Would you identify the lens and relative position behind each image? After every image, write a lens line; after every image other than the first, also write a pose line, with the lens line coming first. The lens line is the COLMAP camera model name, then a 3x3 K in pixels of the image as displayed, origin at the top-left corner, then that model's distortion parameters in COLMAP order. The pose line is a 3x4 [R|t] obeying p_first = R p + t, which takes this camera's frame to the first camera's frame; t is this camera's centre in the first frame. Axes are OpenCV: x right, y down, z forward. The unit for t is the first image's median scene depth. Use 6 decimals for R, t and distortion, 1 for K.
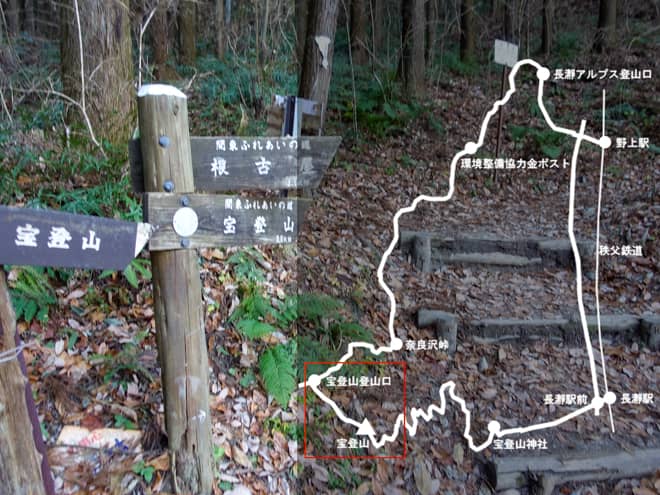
lens RADIAL K [[514.4, 0, 329.7], [0, 514.4, 244.2], [0, 0, 1]] dist [0.006427, 0.000937]
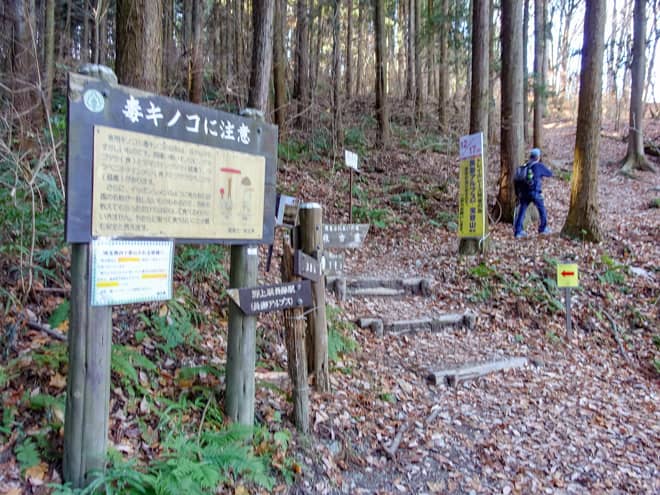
lens RADIAL K [[514.4, 0, 330.1], [0, 514.4, 244.7], [0, 0, 1]] dist [0.006427, 0.000937]
pose [[0.911362, -0.007686, 0.411534, -0.579557], [0.058578, 0.992071, -0.111196, 0.062234], [-0.407416, 0.125447, 0.904586, -0.508369]]
